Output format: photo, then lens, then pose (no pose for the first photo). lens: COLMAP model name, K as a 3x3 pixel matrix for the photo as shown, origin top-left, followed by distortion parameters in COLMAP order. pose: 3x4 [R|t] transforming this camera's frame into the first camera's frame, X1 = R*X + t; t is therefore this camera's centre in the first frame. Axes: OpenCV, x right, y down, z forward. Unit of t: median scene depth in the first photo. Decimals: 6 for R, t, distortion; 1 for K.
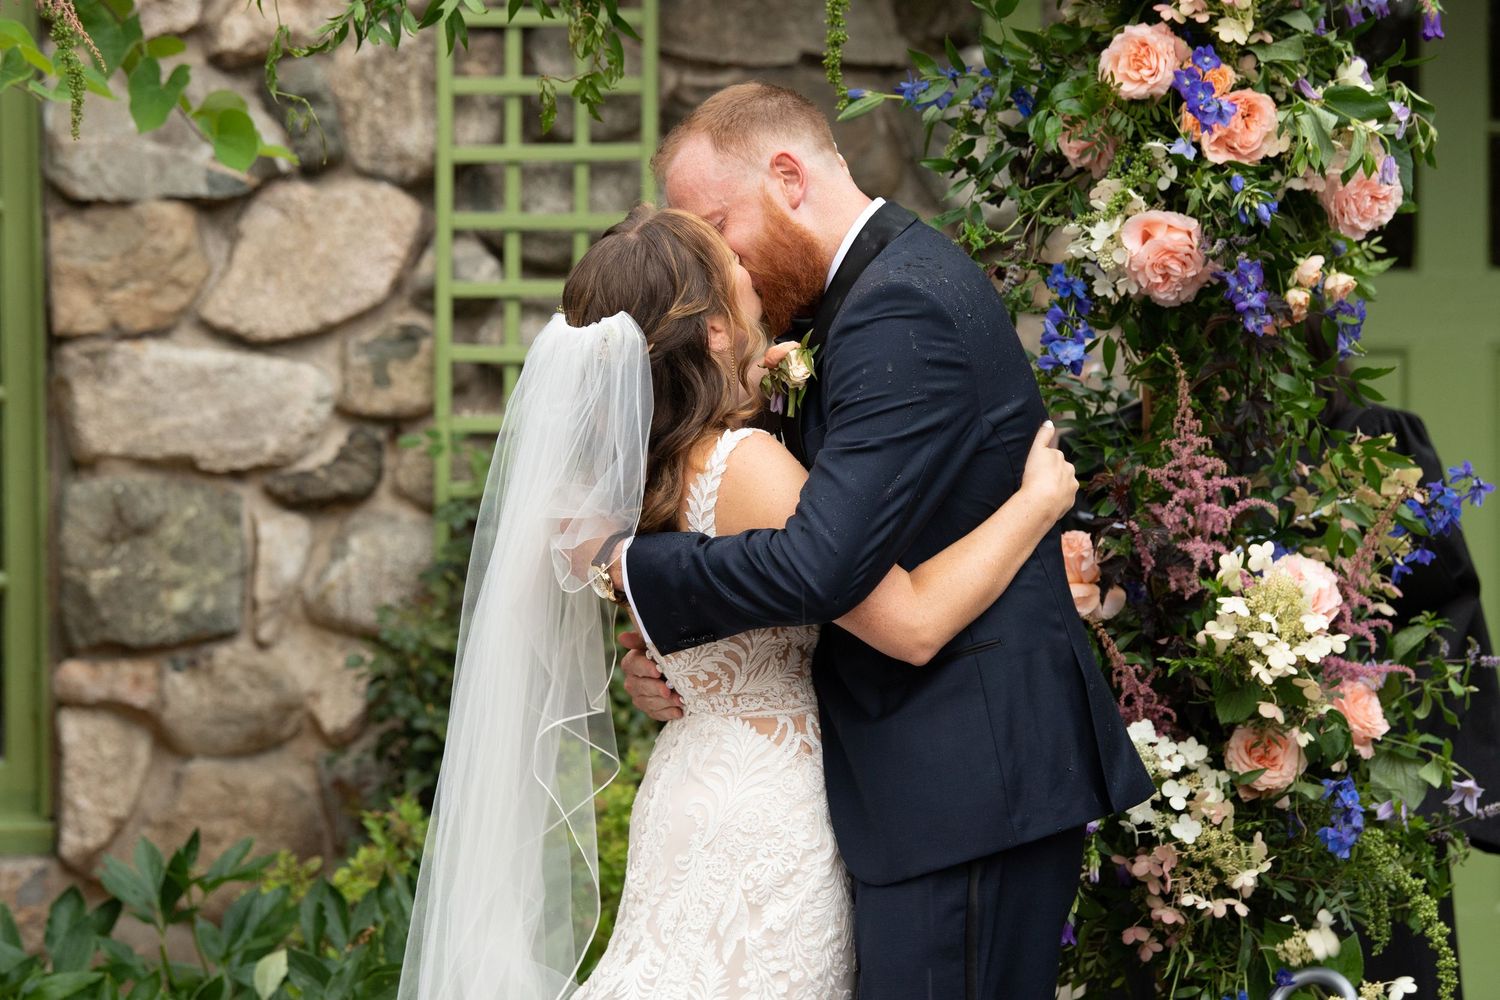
lens RADIAL K [[6226.6, 0, 706.4], [0, 6226.6, 476.8], [0, 0, 1]] dist [1.002681, 0.000000]
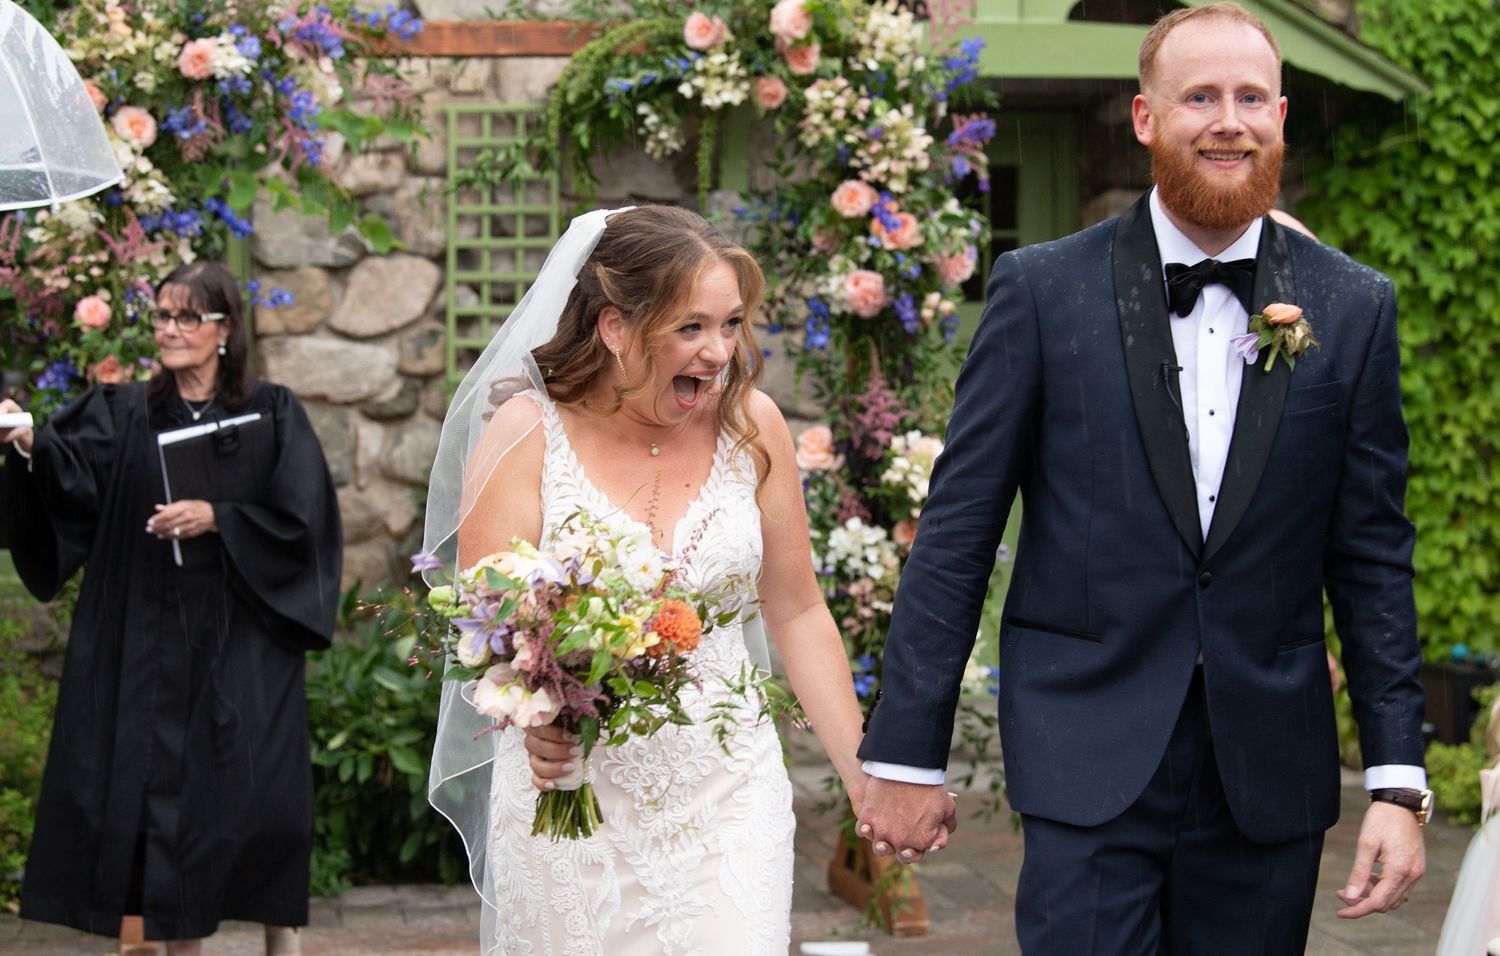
lens RADIAL K [[3236.4, 0, 723.5], [0, 3236.4, 461.4], [0, 0, 1]] dist [-0.008974, 0.000000]
pose [[0.995944, -0.002954, 0.089922, -0.068501], [0.001618, 0.999887, 0.014922, 0.004055], [-0.089956, -0.014716, 0.995837, -0.055172]]
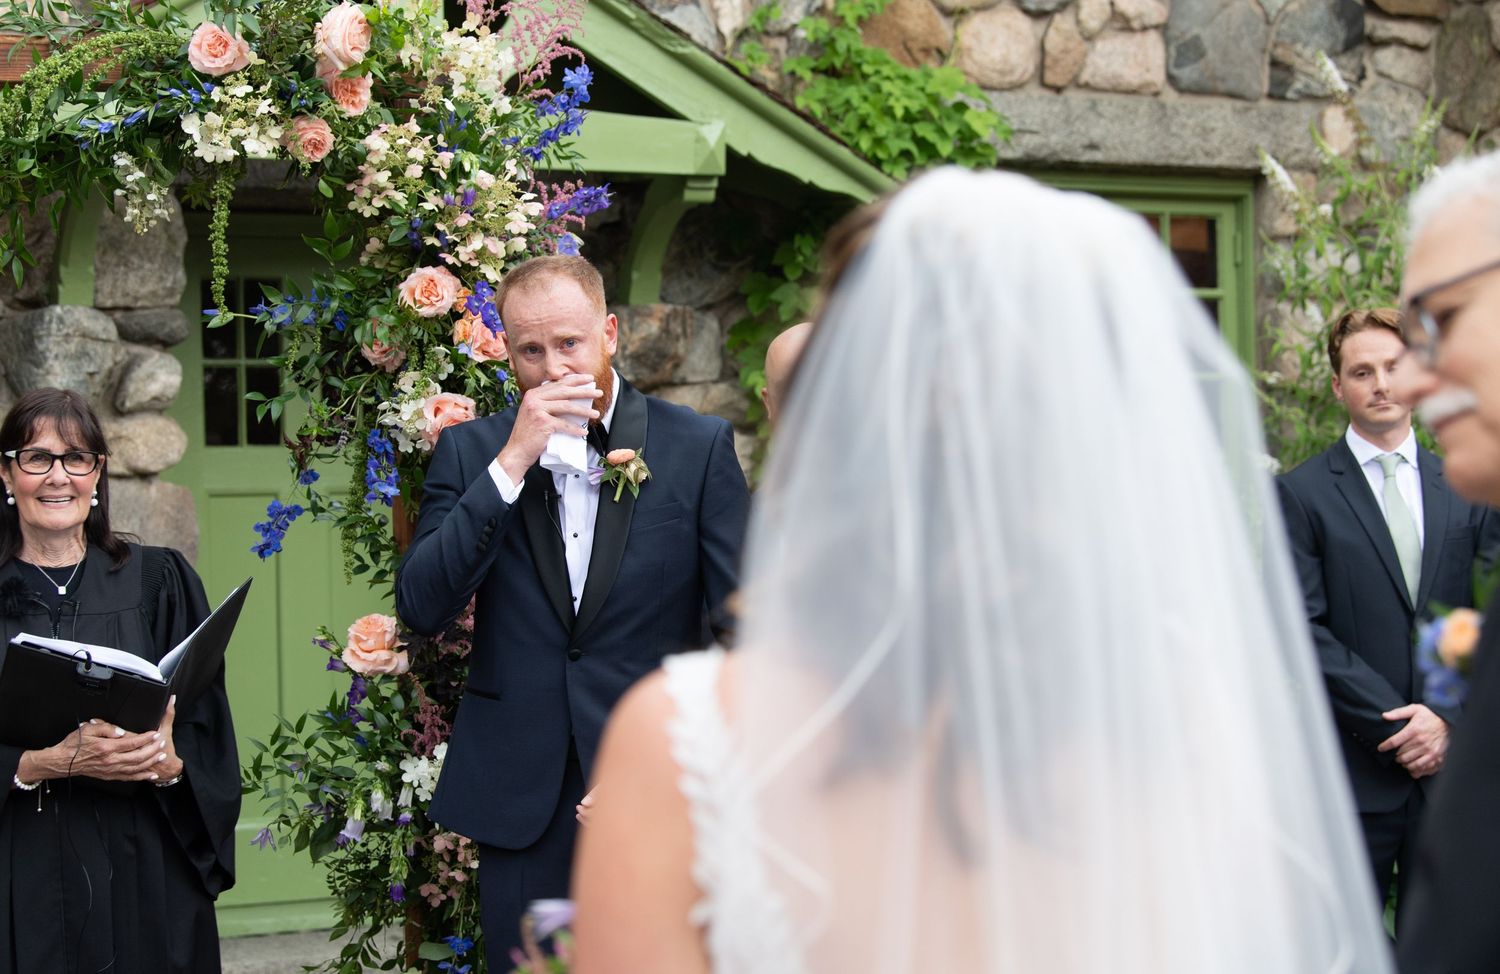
lens RADIAL K [[2980.6, 0, 693.4], [0, 2980.6, 454.0], [0, 0, 1]] dist [-0.006850, 0.000000]
pose [[0.922031, -0.004825, 0.387086, -0.142474], [0.018279, 0.999350, -0.031084, -0.005573], [-0.386685, 0.035736, 0.921519, 0.335153]]
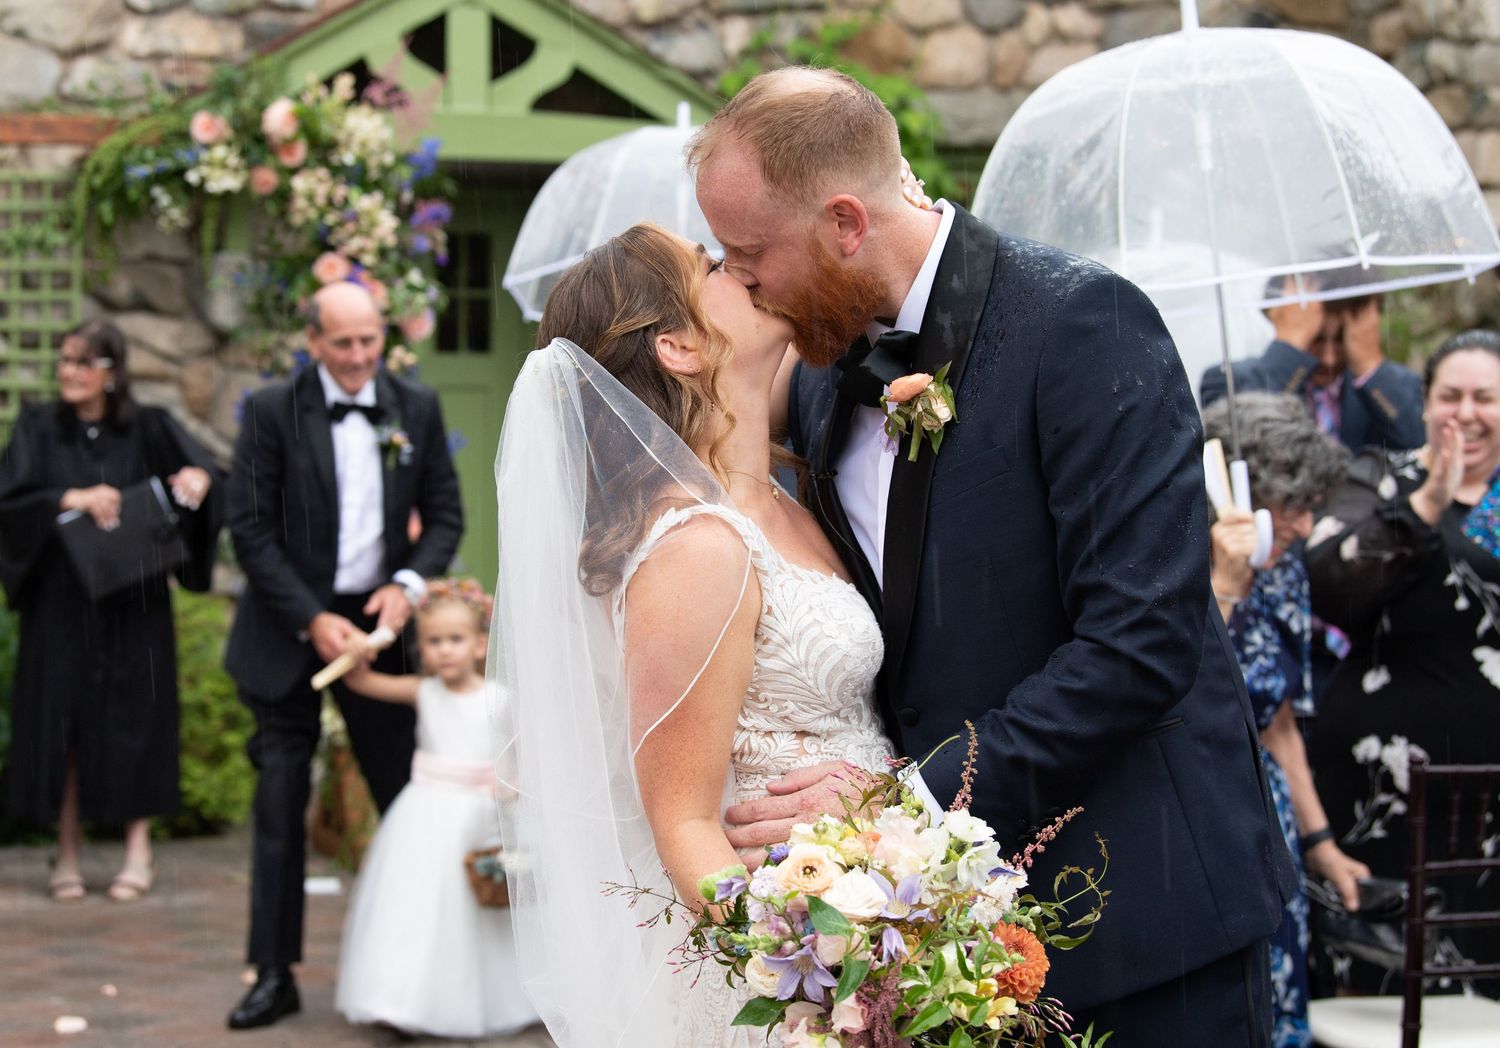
lens RADIAL K [[3346.7, 0, 685.2], [0, 3346.7, 495.9], [0, 0, 1]] dist [-0.051045, 0.000000]
pose [[0.975251, 0.004645, 0.221050, -0.086291], [-0.007274, 0.999912, 0.011081, 0.007831], [-0.220979, -0.012415, 0.975199, -0.323869]]
